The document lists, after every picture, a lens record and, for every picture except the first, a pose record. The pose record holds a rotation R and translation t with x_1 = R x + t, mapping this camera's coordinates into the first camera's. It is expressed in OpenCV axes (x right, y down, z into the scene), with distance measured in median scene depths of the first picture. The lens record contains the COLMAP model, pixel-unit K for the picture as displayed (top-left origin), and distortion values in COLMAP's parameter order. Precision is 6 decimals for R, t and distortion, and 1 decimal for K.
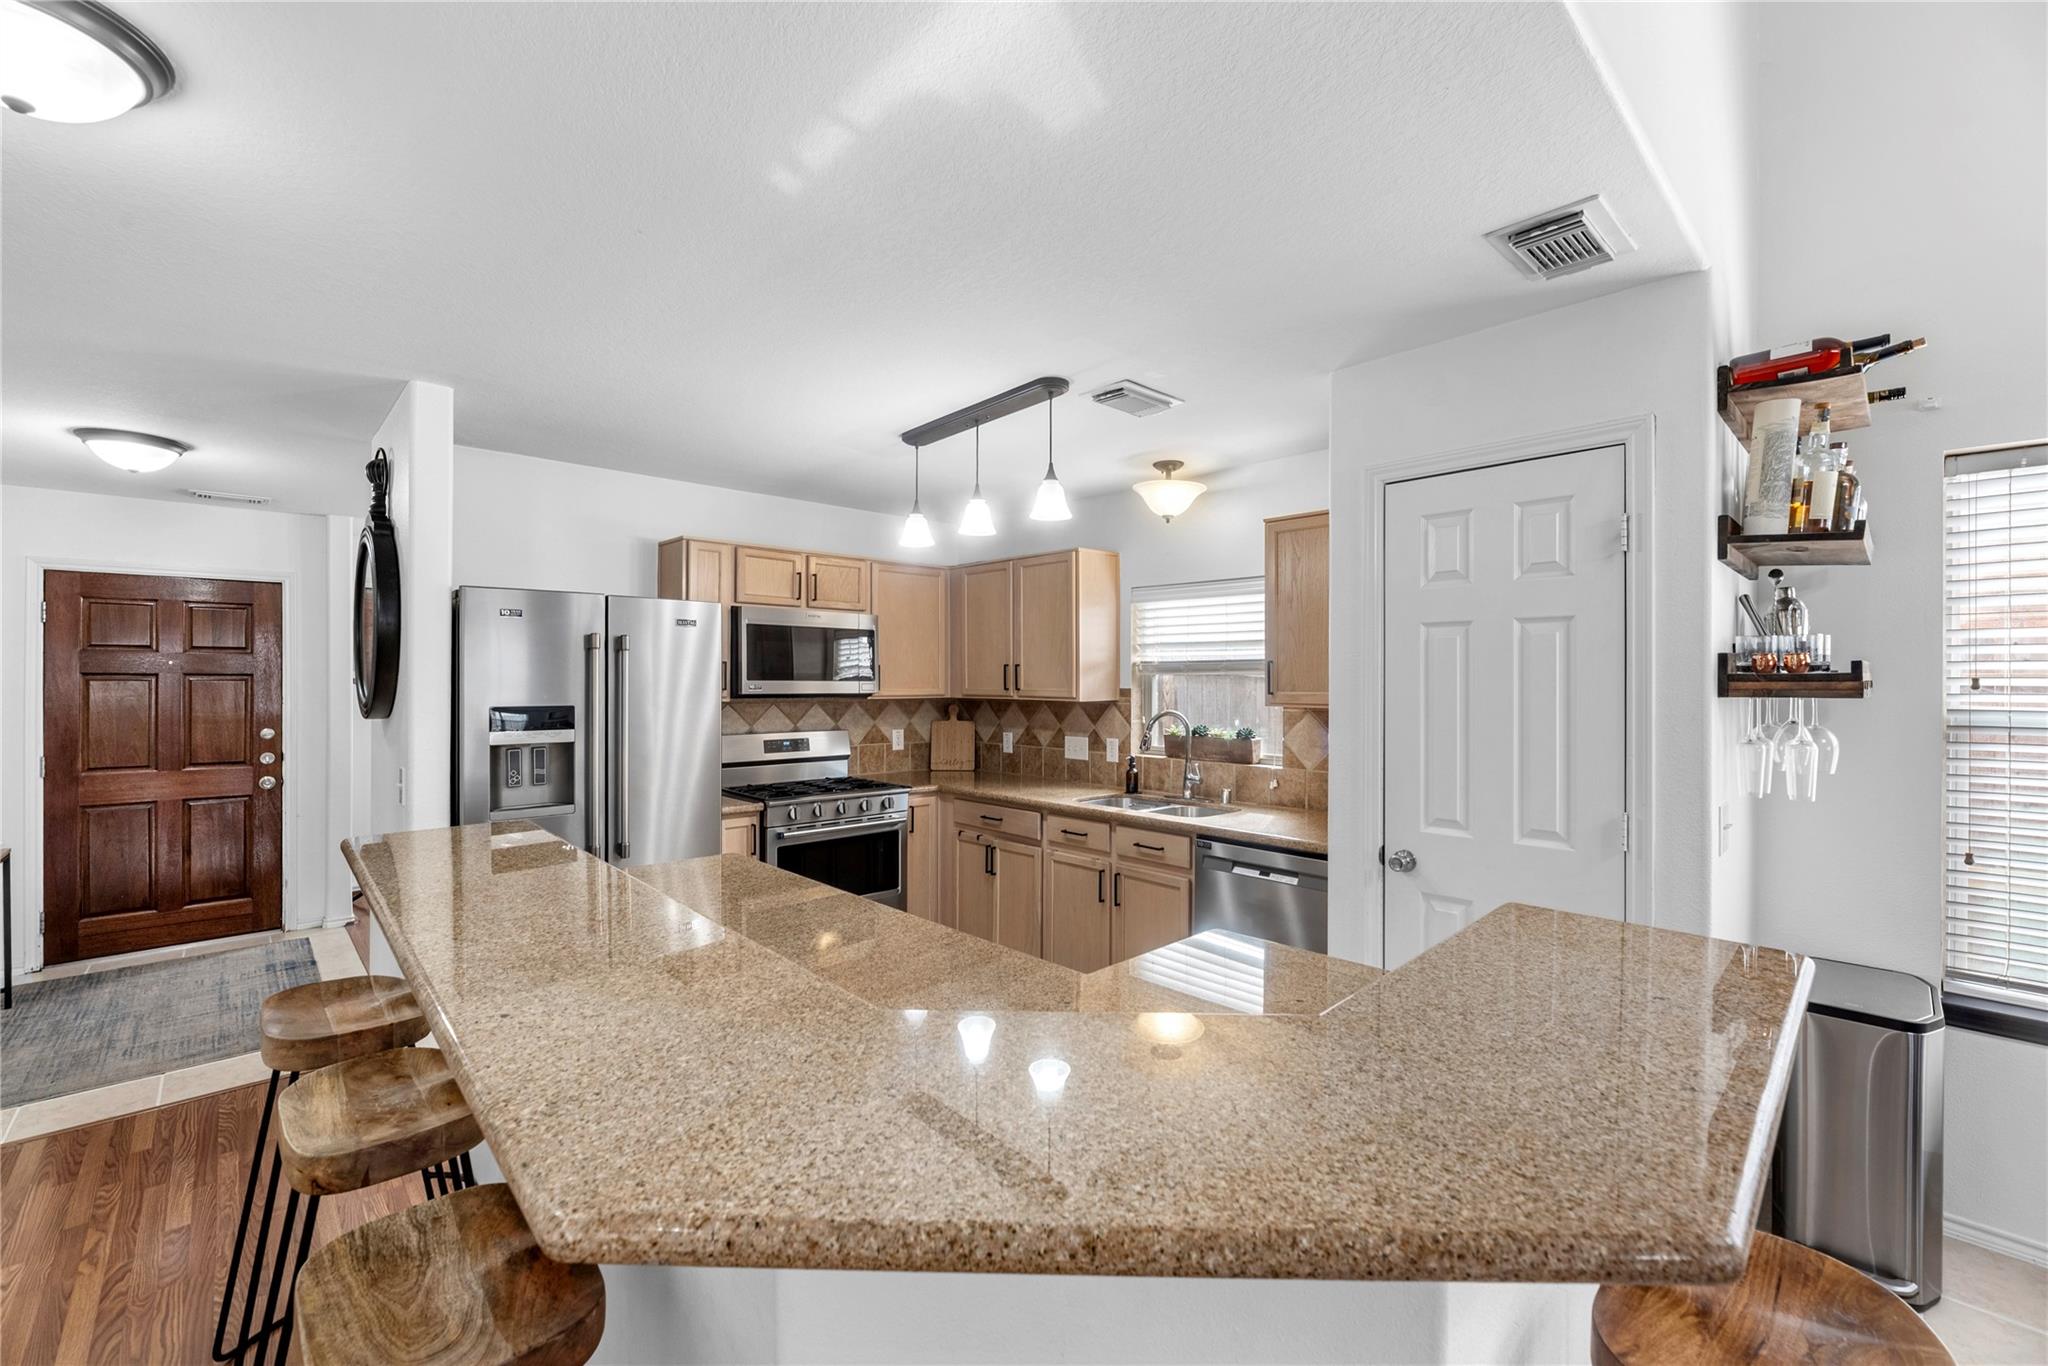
lens RADIAL K [[846.2, 0, 1023.6], [0, 846.2, 685.6], [0, 0, 1]] dist [-0.003884, 0.000278]
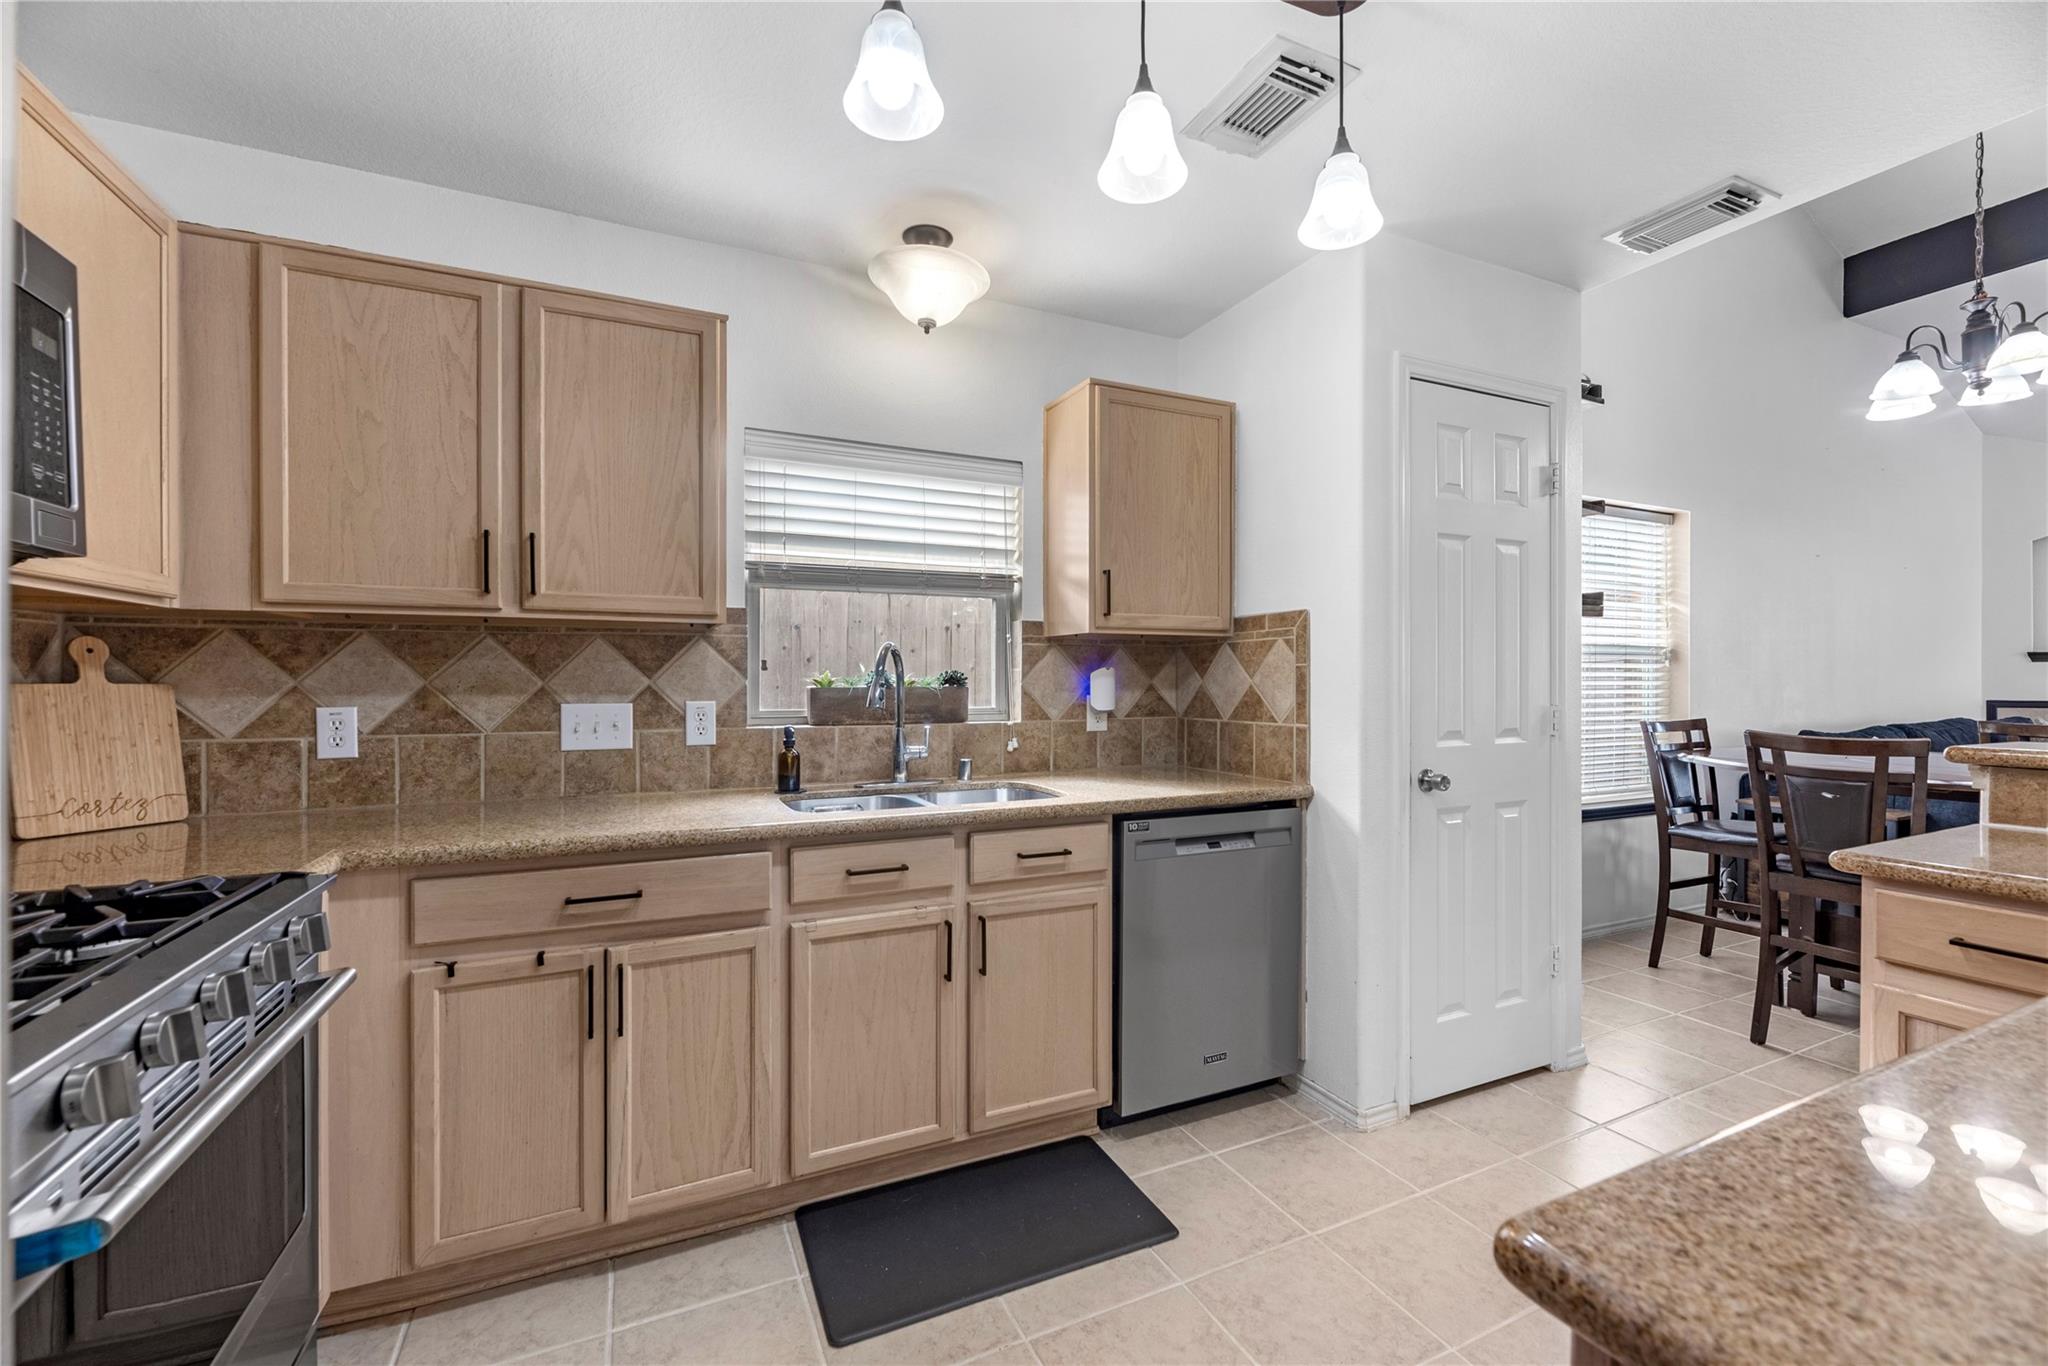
lens RADIAL K [[846.2, 0, 1021.3], [0, 846.2, 680.4], [0, 0, 1]] dist [-0.003884, 0.000278]
pose [[0.320019, -0.005075, 0.947397, -0.341735], [0.009974, 0.999948, 0.001987, 0.051894], [-0.947359, 0.008813, 0.320053, 0.654793]]
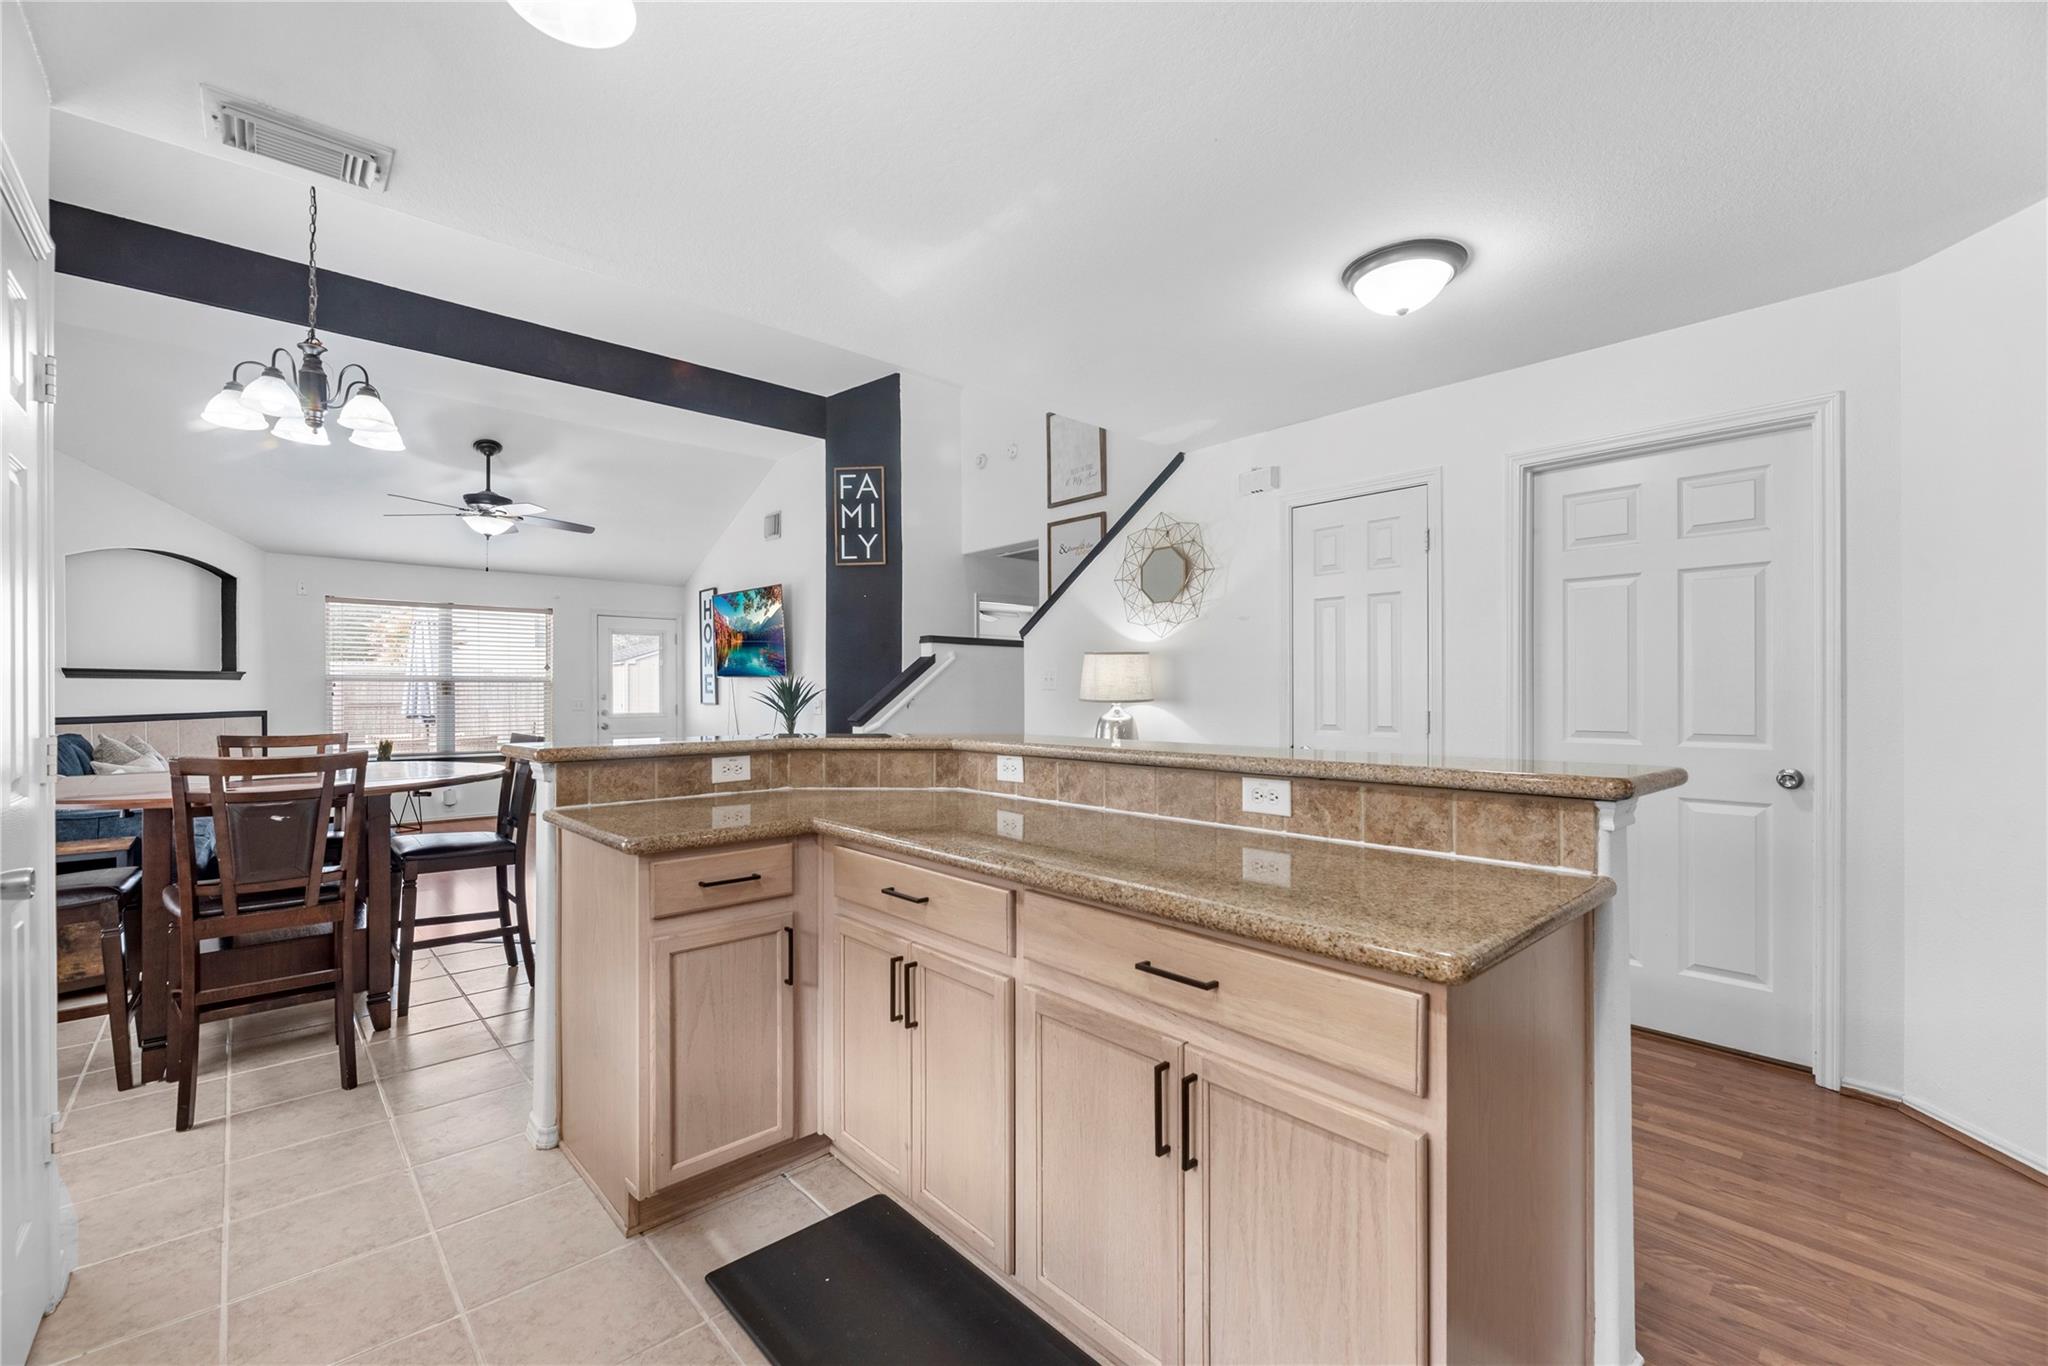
lens RADIAL K [[846.2, 0, 1014.0], [0, 846.2, 689.9], [0, 0, 1]] dist [-0.003884, 0.000278]
pose [[-0.999618, -0.000310, 0.027632, -0.096033], [-0.000141, 0.999981, 0.006128, 0.051410], [-0.027633, 0.006122, -0.999599, 0.855578]]
